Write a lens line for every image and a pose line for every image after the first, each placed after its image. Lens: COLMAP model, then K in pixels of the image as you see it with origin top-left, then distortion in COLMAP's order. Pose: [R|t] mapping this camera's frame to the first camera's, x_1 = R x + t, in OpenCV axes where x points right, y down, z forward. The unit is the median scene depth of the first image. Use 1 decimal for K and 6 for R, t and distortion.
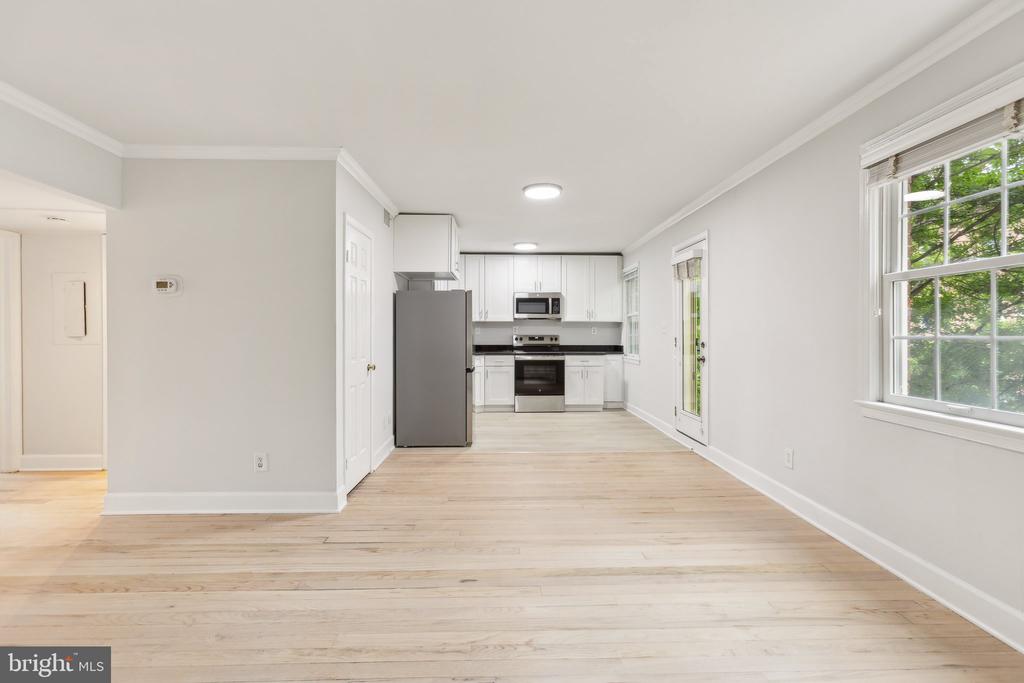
lens RADIAL K [[453.0, 0, 511.5], [0, 453.0, 337.3], [0, 0, 1]] dist [-0.004118, 0.002609]
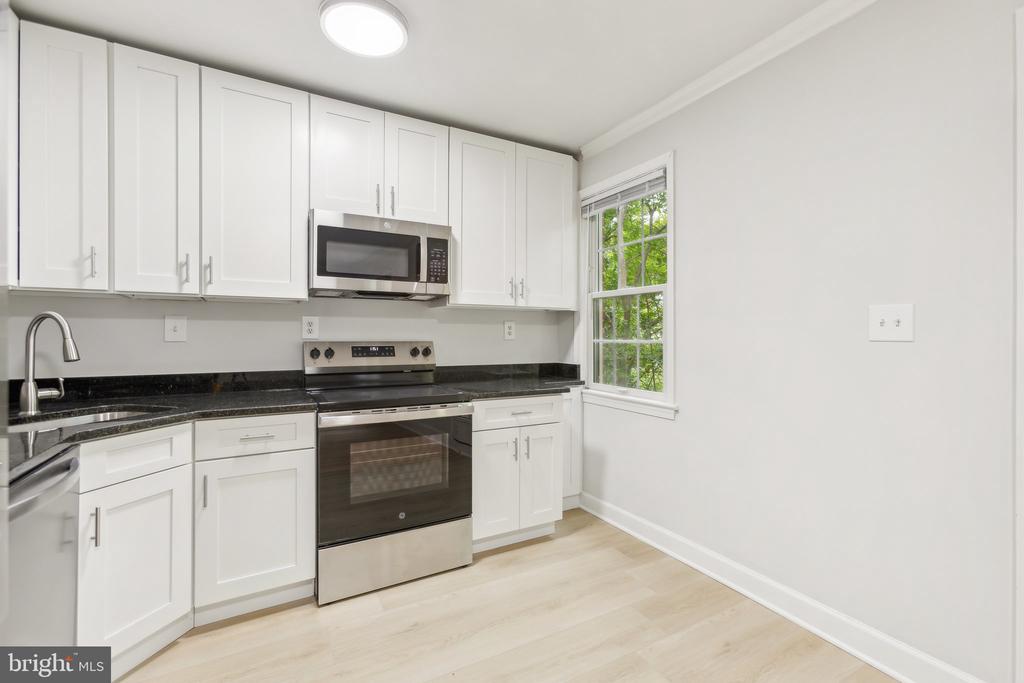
lens RADIAL K [[453.0, 0, 510.3], [0, 453.0, 331.6], [0, 0, 1]] dist [-0.004118, 0.002609]
pose [[0.879401, 0.006993, 0.476030, -0.022028], [0.001997, 0.999829, -0.018376, -0.005986], [-0.476077, 0.017111, 0.879237, 0.653356]]
